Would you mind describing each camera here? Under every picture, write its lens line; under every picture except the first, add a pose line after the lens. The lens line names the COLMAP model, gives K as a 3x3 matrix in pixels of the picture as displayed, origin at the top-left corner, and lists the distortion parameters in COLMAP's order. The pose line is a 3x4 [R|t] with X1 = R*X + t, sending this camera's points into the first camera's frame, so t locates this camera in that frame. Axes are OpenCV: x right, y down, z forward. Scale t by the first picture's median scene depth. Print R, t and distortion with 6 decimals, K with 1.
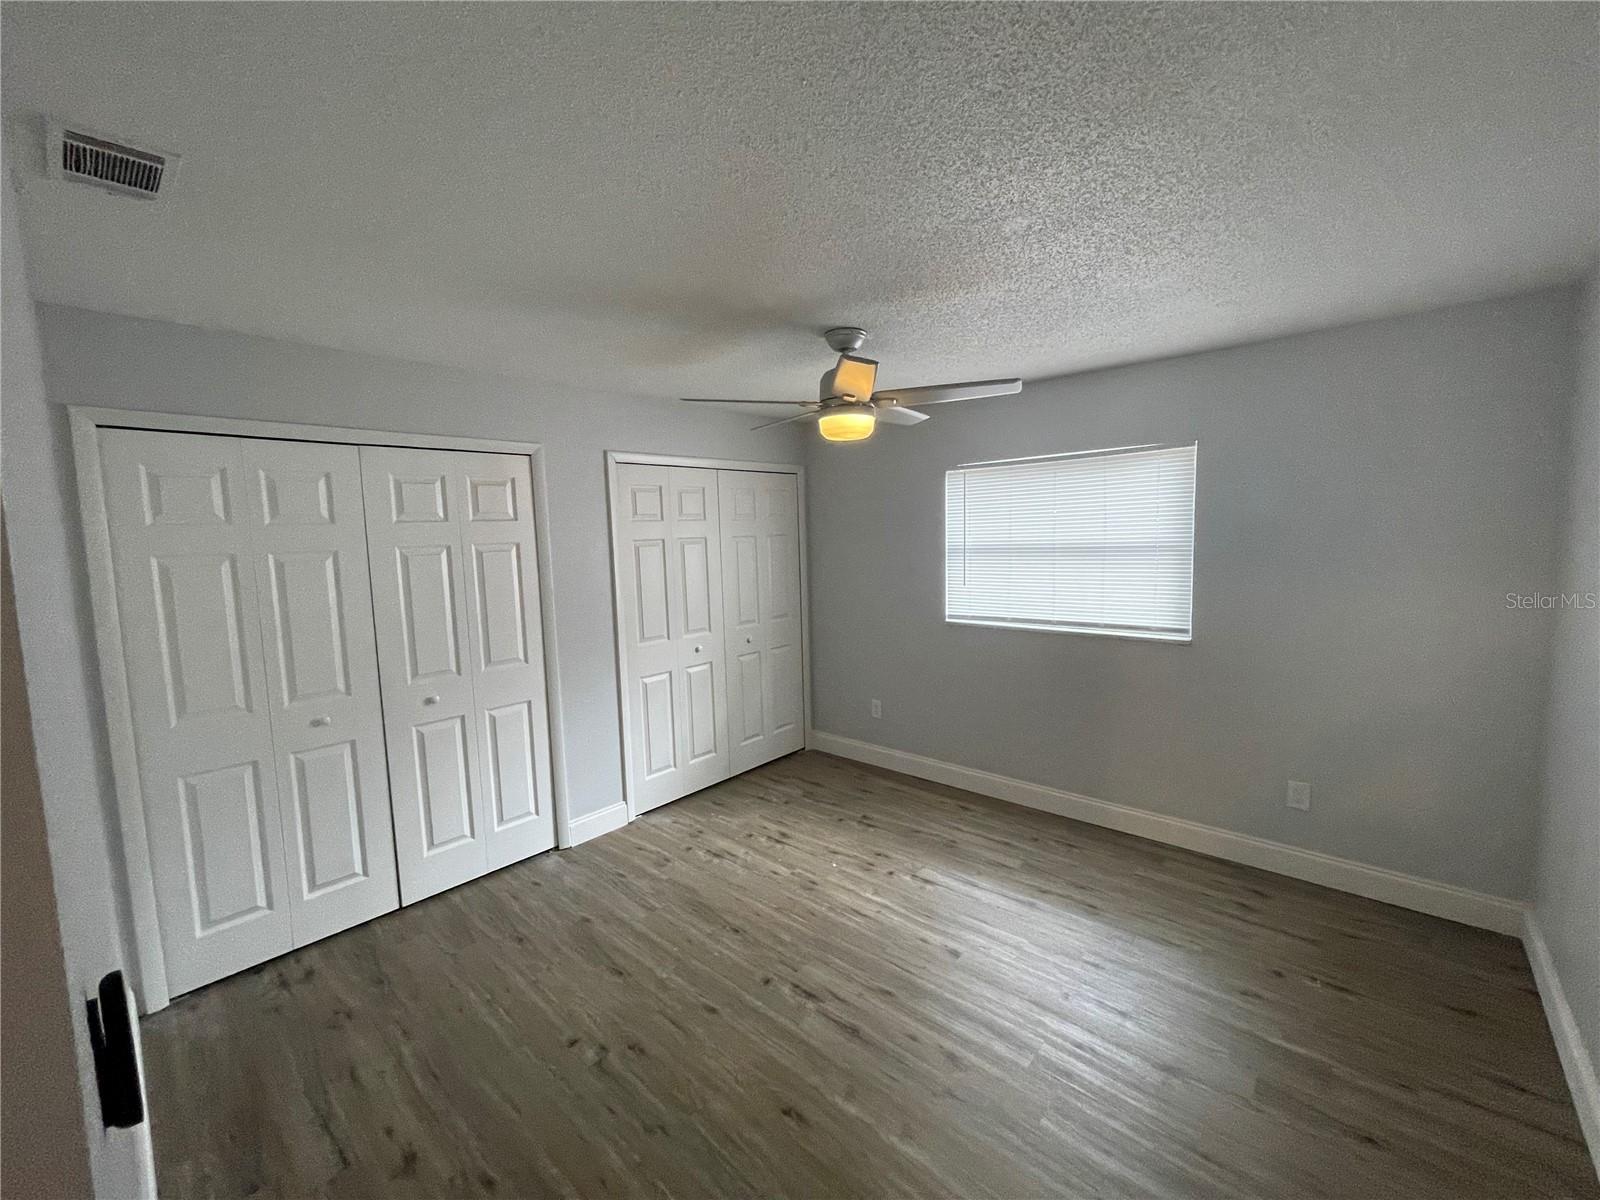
lens RADIAL K [[646.6, 0, 792.9], [0, 646.6, 596.5], [0, 0, 1]] dist [-0.001109, -0.000566]
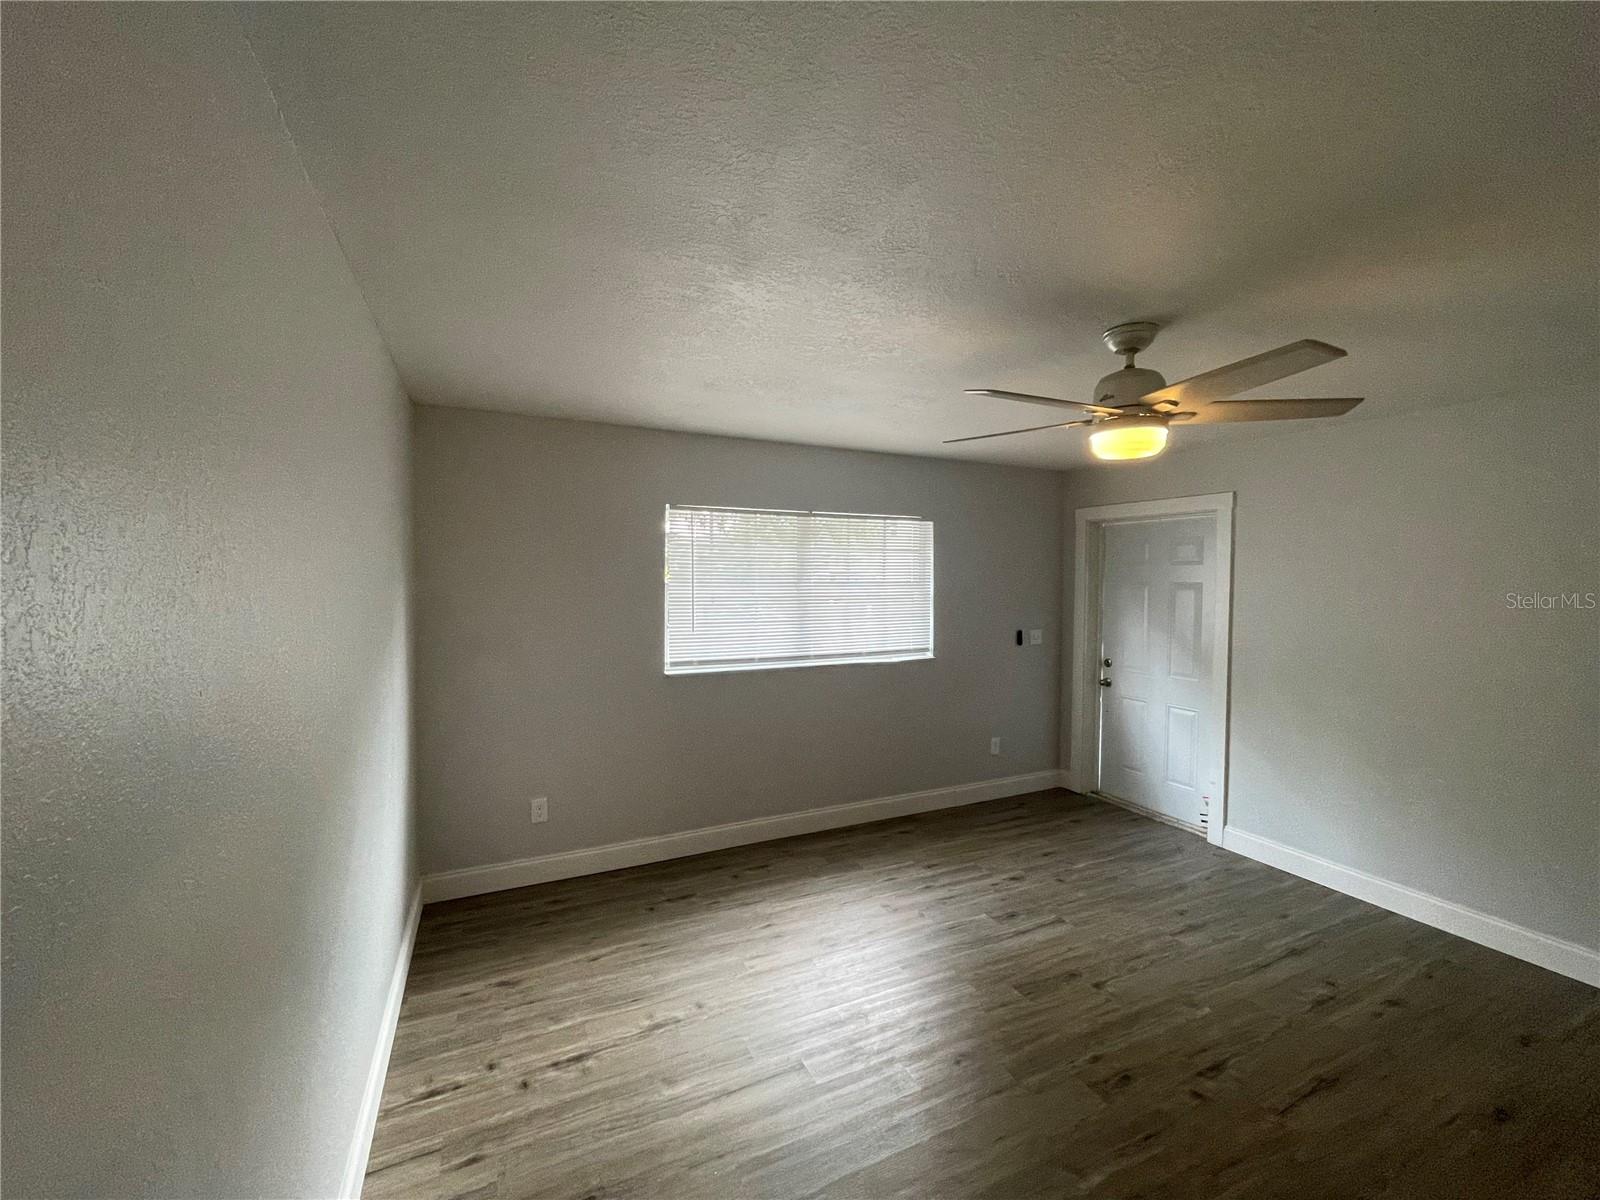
lens RADIAL K [[646.6, 0, 792.9], [0, 646.6, 596.5], [0, 0, 1]] dist [-0.001109, -0.000566]
pose [[0.380579, -0.001957, 0.924747, -0.791110], [0.075539, 0.996722, -0.028979, -0.046773], [-0.921658, 0.080883, 0.379479, 0.728119]]
